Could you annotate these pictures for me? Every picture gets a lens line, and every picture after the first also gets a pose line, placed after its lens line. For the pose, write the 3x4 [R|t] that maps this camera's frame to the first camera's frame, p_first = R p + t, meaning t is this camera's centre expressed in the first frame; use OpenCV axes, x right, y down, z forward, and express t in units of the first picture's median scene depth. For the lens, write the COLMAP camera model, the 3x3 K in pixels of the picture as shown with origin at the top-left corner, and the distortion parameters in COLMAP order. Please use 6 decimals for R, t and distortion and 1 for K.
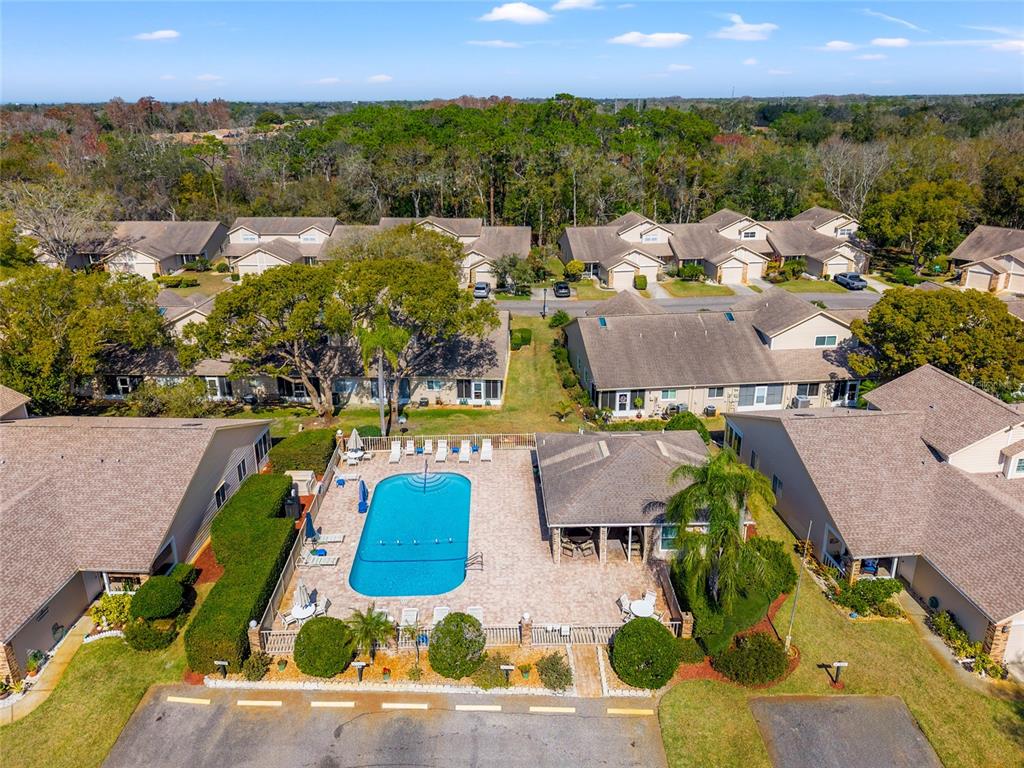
lens RADIAL K [[665.9, 0, 506.5], [0, 665.9, 381.8], [0, 0, 1]] dist [0.004786, -0.001401]
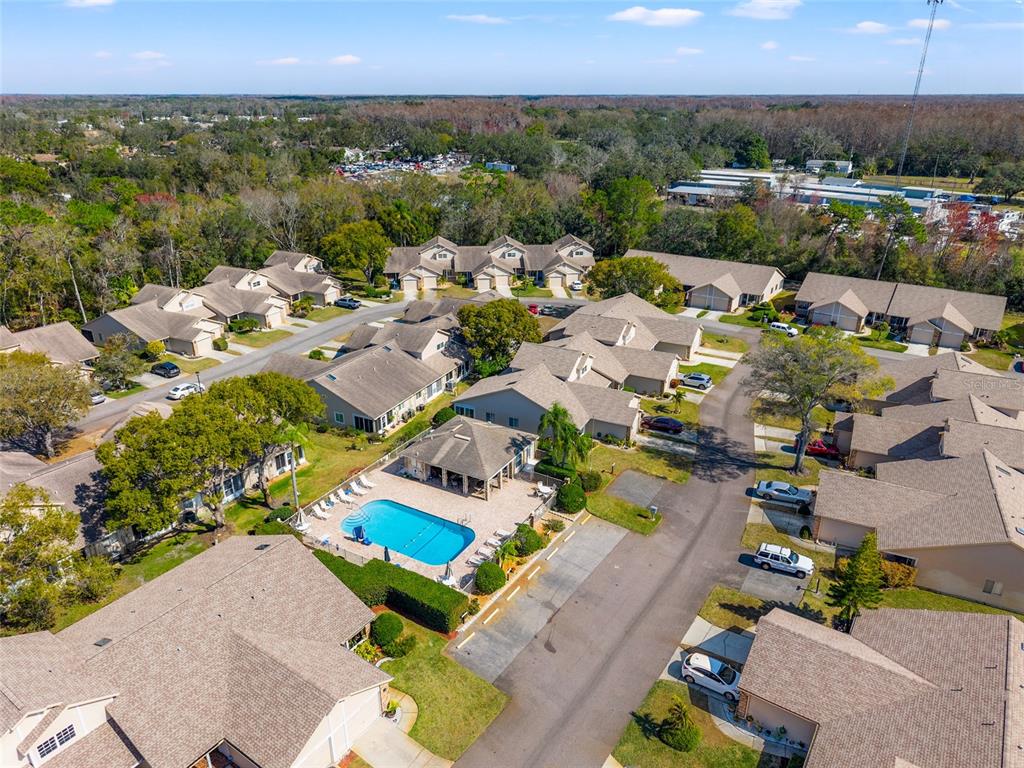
lens RADIAL K [[665.9, 0, 513.9], [0, 665.9, 383.5], [0, 0, 1]] dist [0.004786, -0.001401]
pose [[0.520132, -0.317929, 0.792707, -0.800249], [0.319171, 0.933246, 0.164871, -0.196381], [-0.792207, 0.167254, 0.586885, -0.109087]]
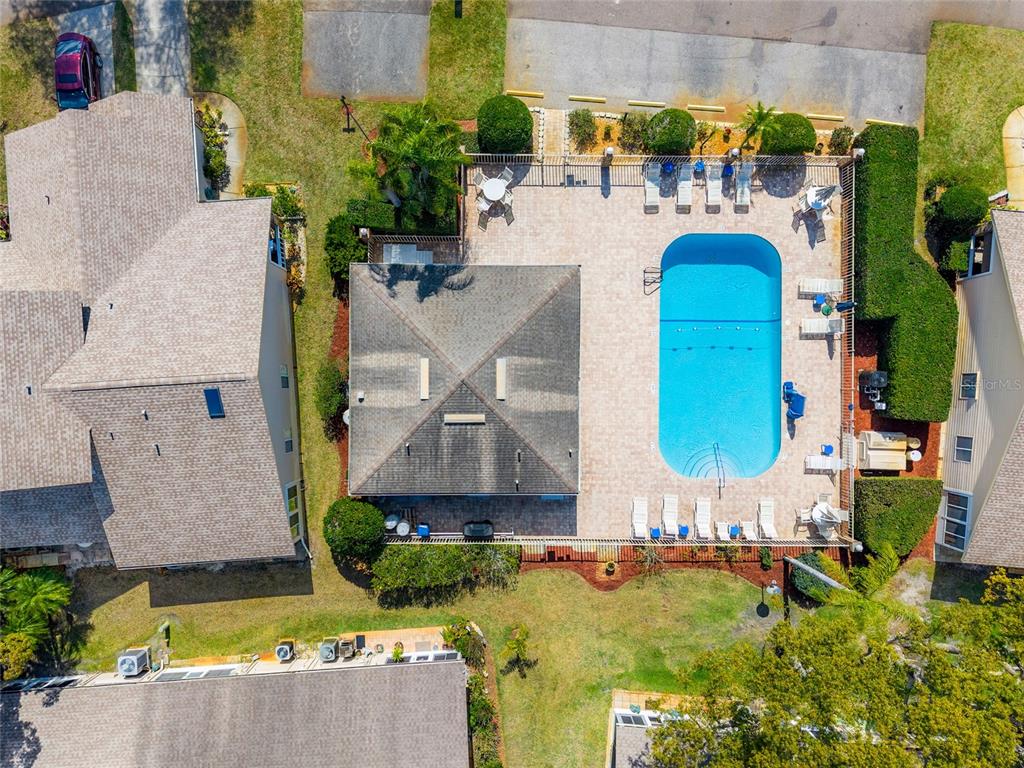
lens RADIAL K [[665.9, 0, 515.7], [0, 665.9, 385.3], [0, 0, 1]] dist [0.004786, -0.001401]
pose [[-0.999512, -0.031237, 0.000761, 0.092856], [0.012925, -0.391133, 0.920243, -0.431252], [-0.028448, 0.919804, 0.391346, 0.506383]]
